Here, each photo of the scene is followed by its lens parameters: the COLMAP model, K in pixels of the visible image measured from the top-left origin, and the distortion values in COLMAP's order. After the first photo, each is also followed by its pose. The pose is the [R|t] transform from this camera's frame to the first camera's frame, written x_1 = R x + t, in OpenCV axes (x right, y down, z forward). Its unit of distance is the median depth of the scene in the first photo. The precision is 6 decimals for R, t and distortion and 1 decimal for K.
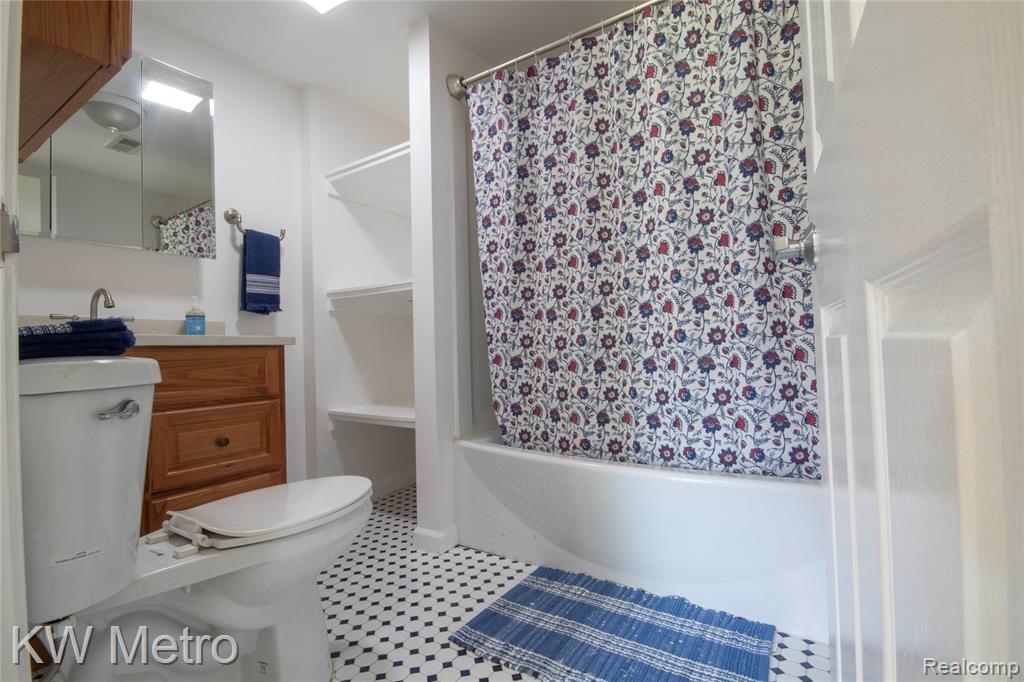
lens RADIAL K [[479.0, 0, 513.6], [0, 479.0, 337.0], [0, 0, 1]] dist [0.004712, 0.000409]
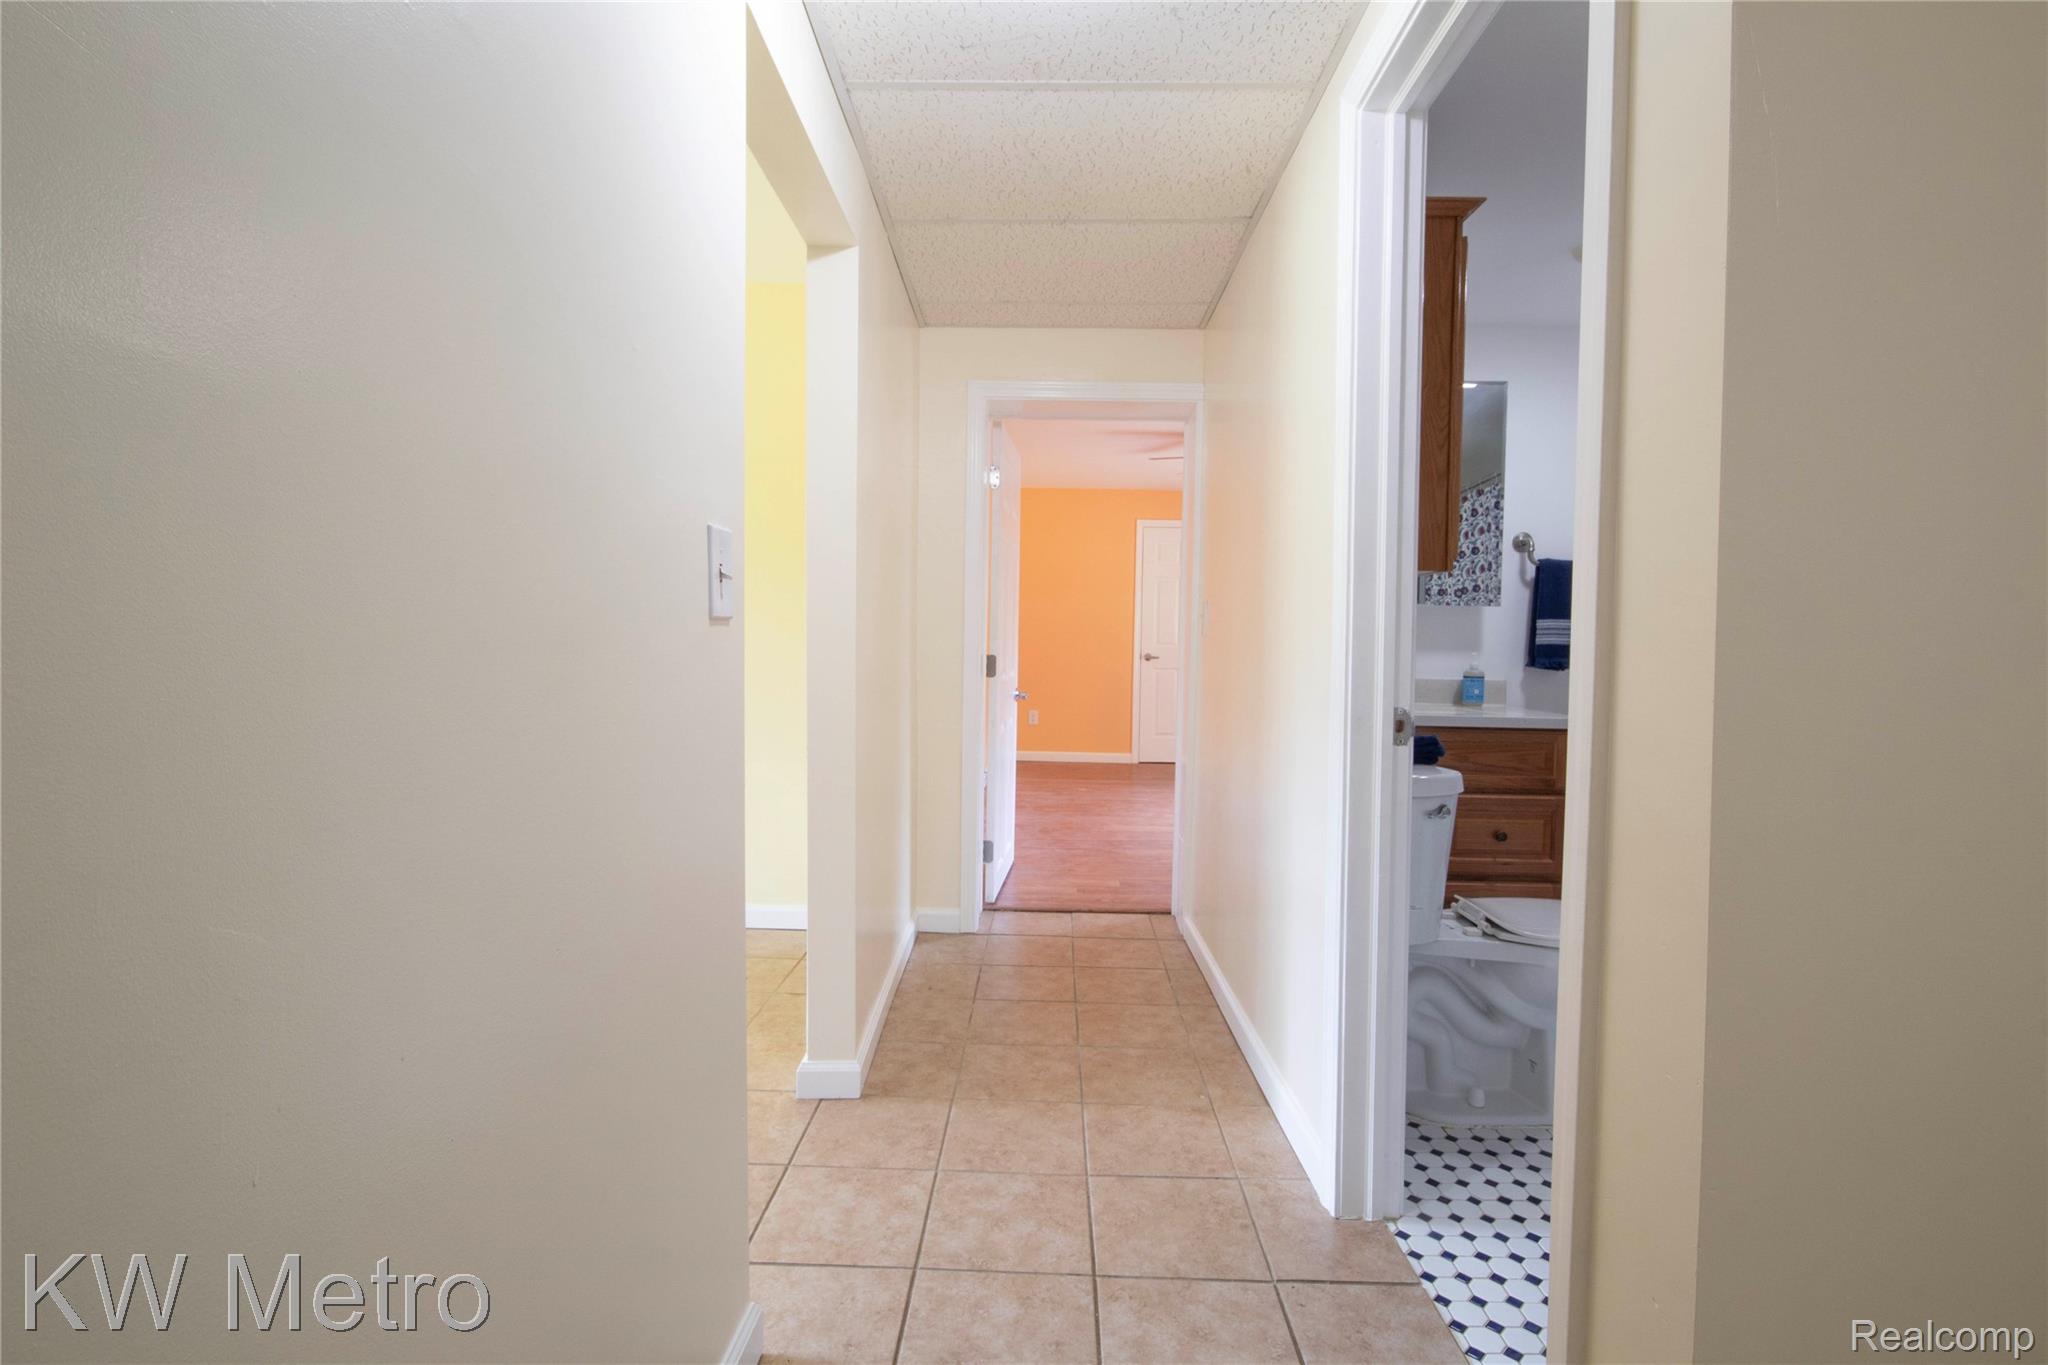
lens RADIAL K [[957.9, 0, 1020.3], [0, 957.9, 676.5], [0, 0, 1]] dist [0.004712, 0.000409]
pose [[0.543597, 0.076651, -0.835839, 0.352385], [-0.009372, 0.996314, 0.085273, -0.205028], [0.839294, -0.038521, 0.542311, -0.659260]]
